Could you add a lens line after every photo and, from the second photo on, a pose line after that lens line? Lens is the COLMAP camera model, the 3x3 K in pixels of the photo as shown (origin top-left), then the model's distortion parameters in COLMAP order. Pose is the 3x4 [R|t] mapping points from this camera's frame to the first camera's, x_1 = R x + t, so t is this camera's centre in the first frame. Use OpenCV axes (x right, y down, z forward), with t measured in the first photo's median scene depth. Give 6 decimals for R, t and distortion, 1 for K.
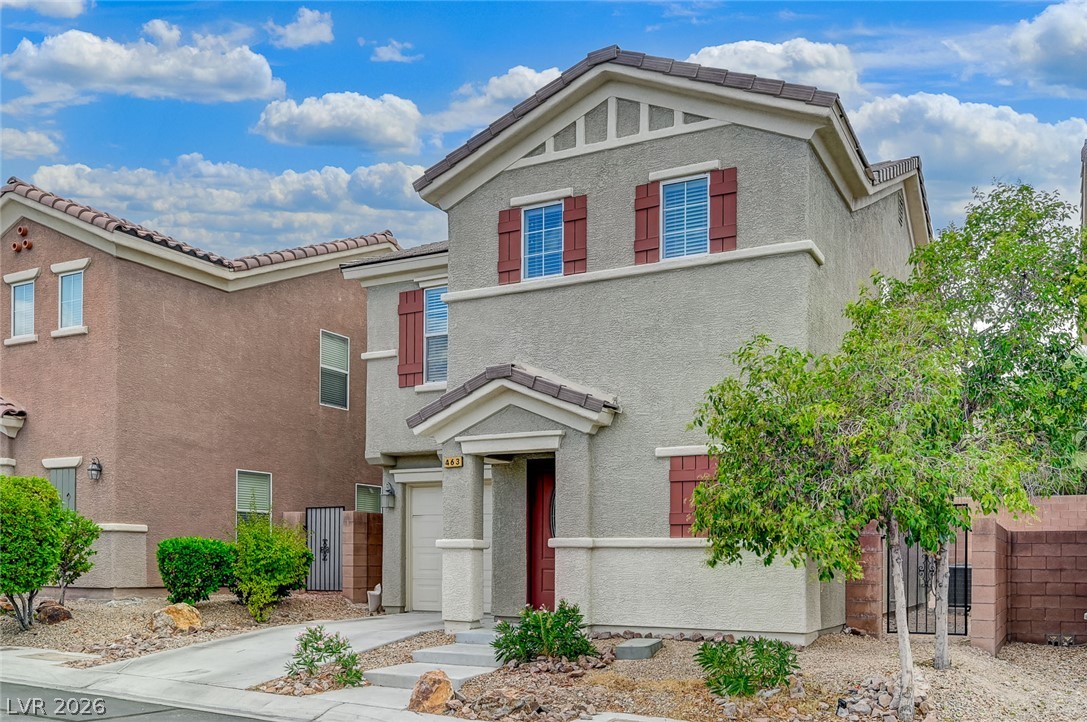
lens RADIAL K [[988.1, 0, 543.6], [0, 988.1, 379.9], [0, 0, 1]] dist [-0.000996, 0.003739]
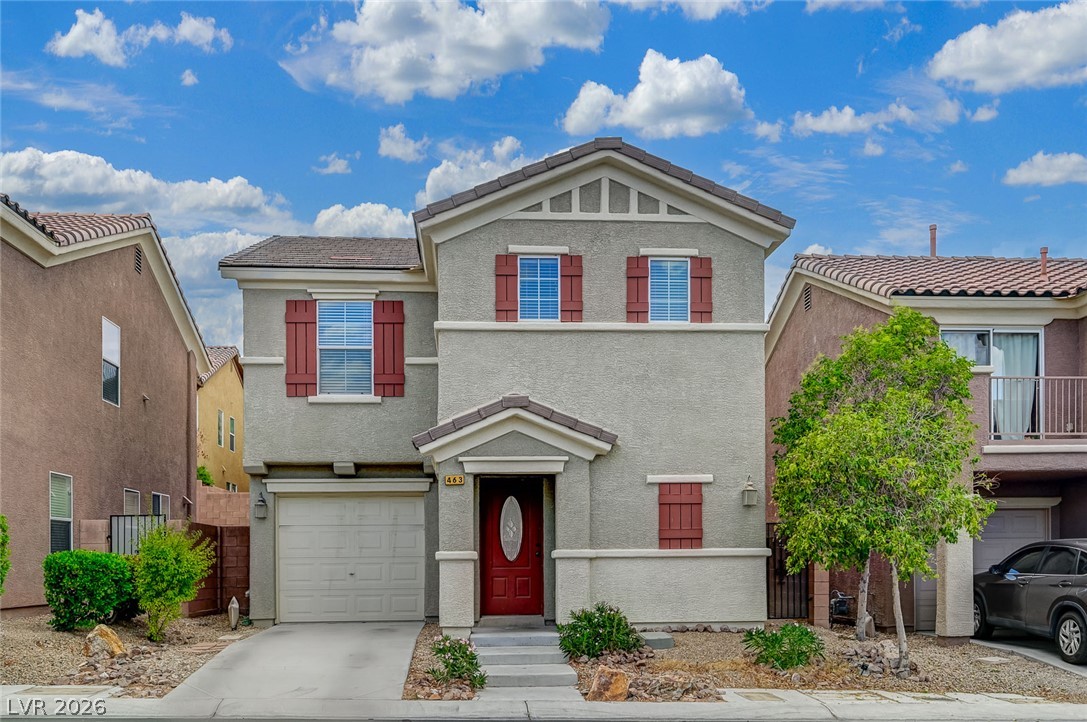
lens RADIAL K [[988.1, 0, 551.5], [0, 988.1, 356.9], [0, 0, 1]] dist [-0.000996, 0.003739]
pose [[0.840058, 0.096630, 0.533822, -0.613444], [-0.083267, 0.995315, -0.049134, -0.007050], [-0.536069, -0.003174, 0.844168, 0.028421]]
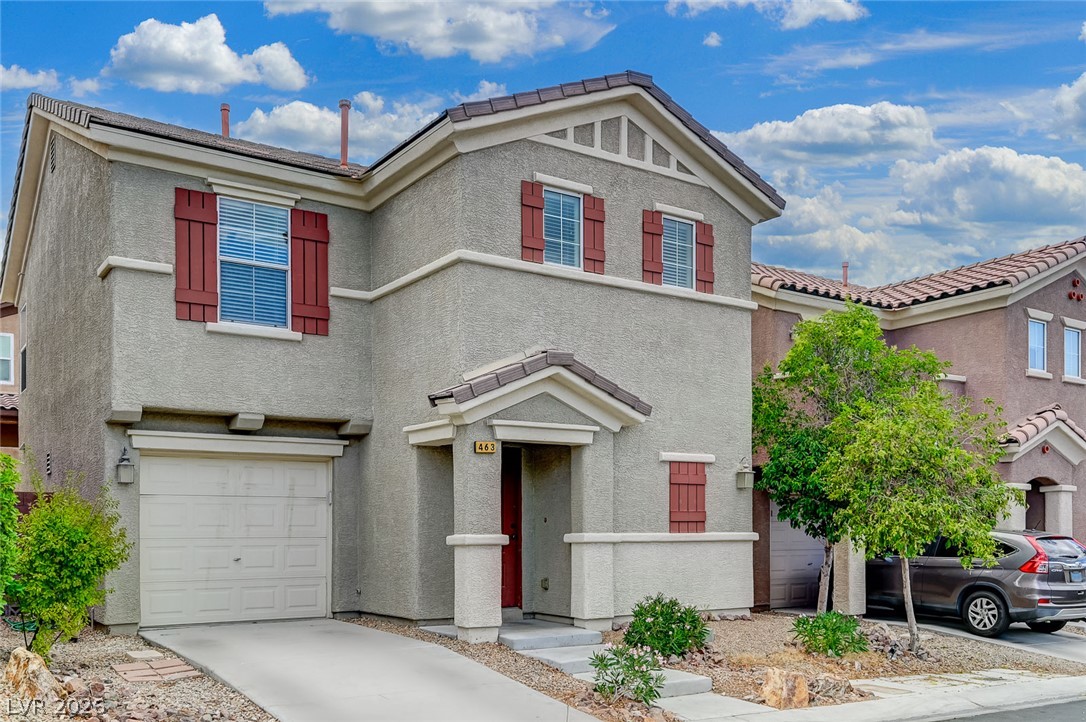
lens RADIAL K [[987.2, 0, 547.6], [0, 987.2, 356.3], [0, 0, 1]] dist [-0.000996, 0.003739]
pose [[0.449461, 0.147366, 0.881061, -0.883158], [-0.156054, 0.984085, -0.084989, 0.071903], [-0.879564, -0.099294, 0.465305, 0.566190]]
